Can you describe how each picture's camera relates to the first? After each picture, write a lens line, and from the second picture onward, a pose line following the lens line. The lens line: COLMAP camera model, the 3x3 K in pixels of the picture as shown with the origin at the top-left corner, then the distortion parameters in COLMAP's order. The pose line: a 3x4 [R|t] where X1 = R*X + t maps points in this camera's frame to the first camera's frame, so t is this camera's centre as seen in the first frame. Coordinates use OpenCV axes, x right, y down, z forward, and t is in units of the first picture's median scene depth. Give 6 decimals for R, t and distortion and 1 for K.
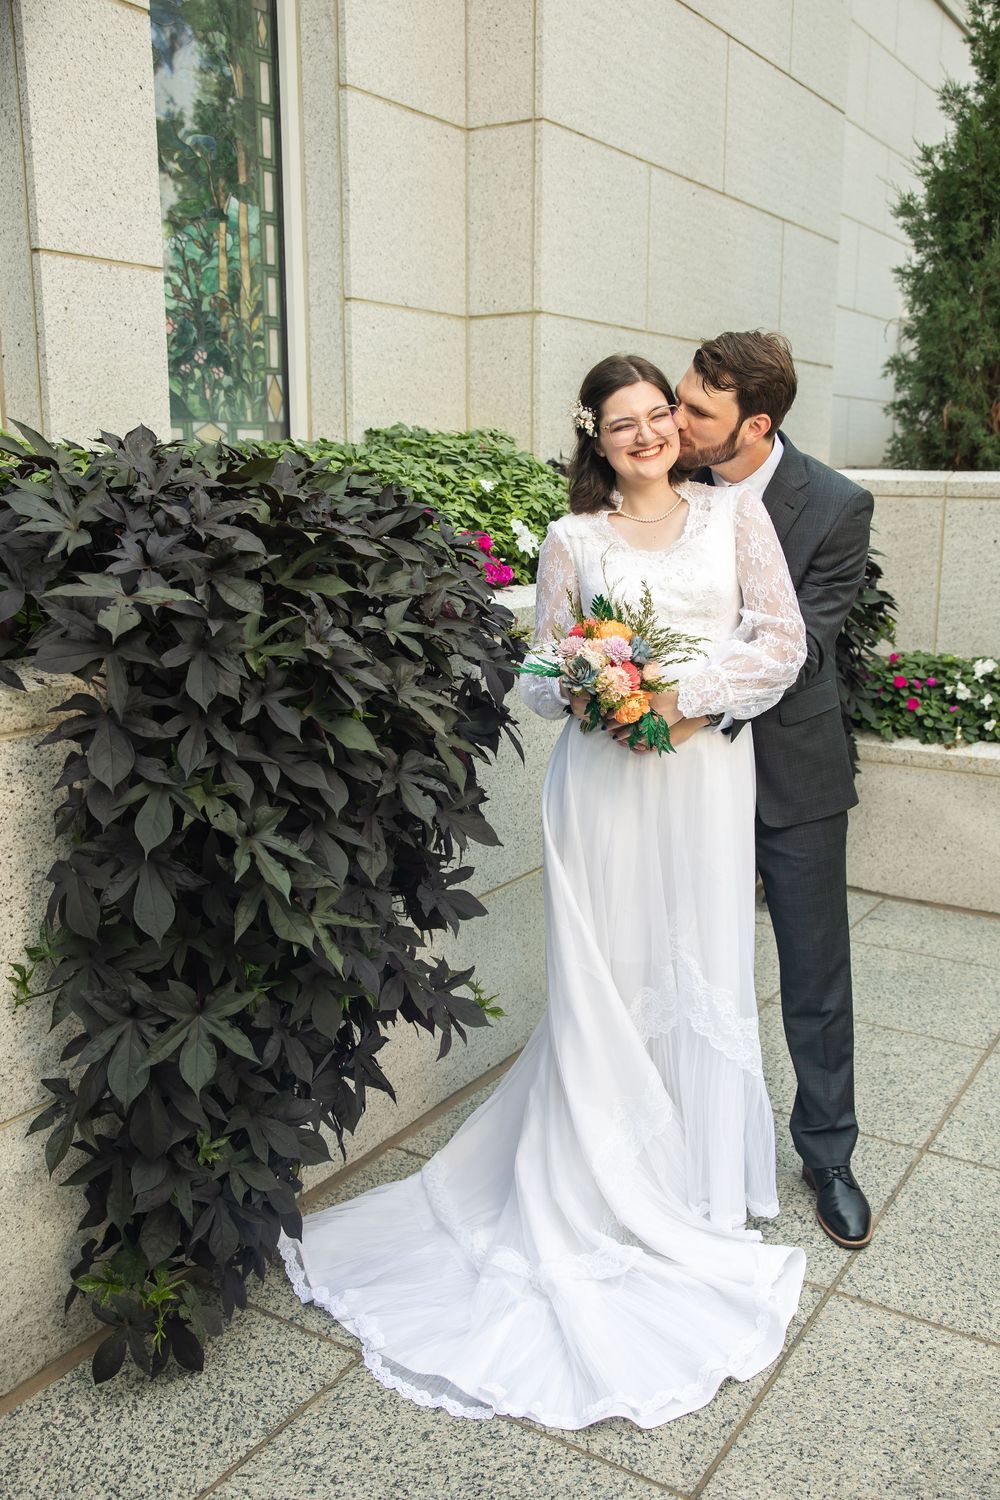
lens RADIAL K [[1267.4, 0, 515.3], [0, 1267.4, 767.9], [0, 0, 1]] dist [-0.064366, 0.069746]
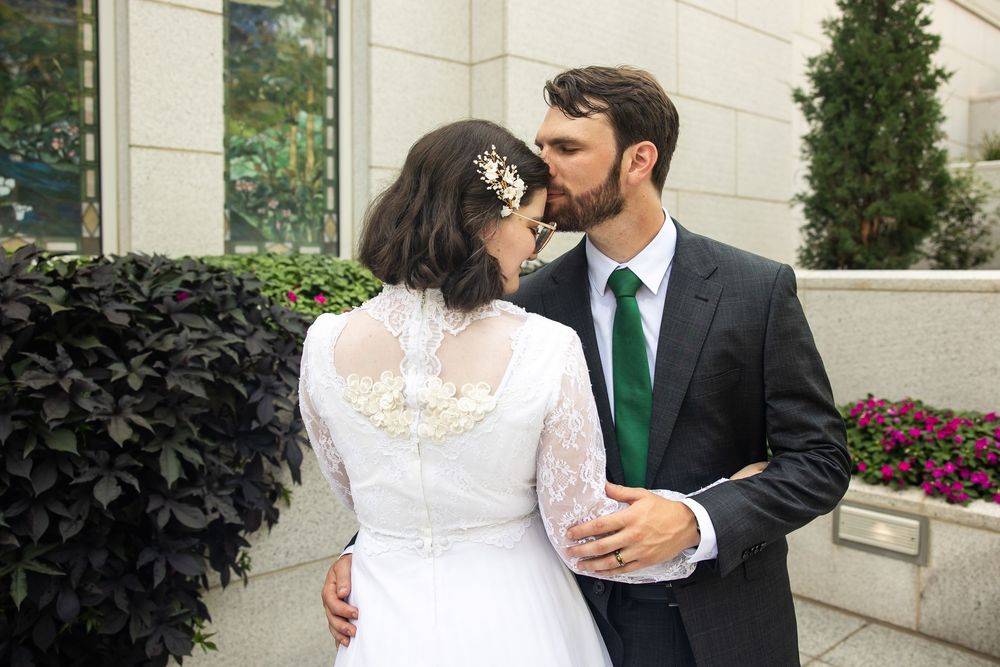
lens RADIAL K [[804.8, 0, 503.6], [0, 804.8, 312.4], [0, 0, 1]] dist [-0.086816, 0.069119]
pose [[0.968147, 0.009736, -0.250193, 0.297815], [-0.055272, 0.982903, -0.175631, -0.019554], [0.244206, 0.183866, 0.952133, 0.099561]]
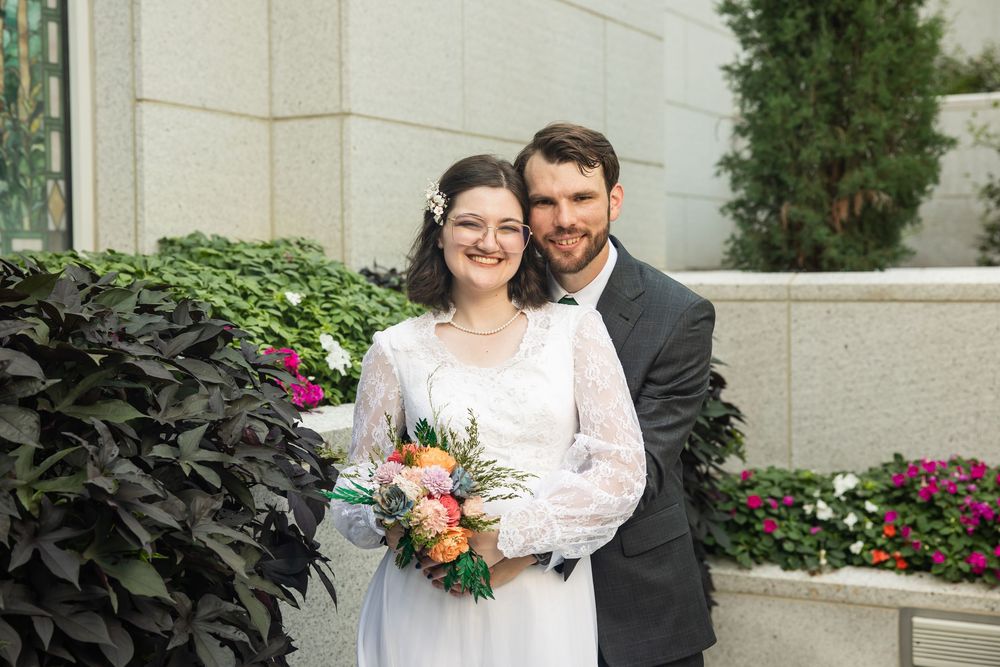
lens RADIAL K [[1428.2, 0, 458.2], [0, 1428.2, 325.2], [0, 0, 1]] dist [0.079925, 0.000000]
pose [[0.995860, -0.014749, 0.089692, 0.002861], [0.031997, 0.980473, -0.194035, 0.000922], [-0.085079, 0.196101, 0.976886, -0.017898]]
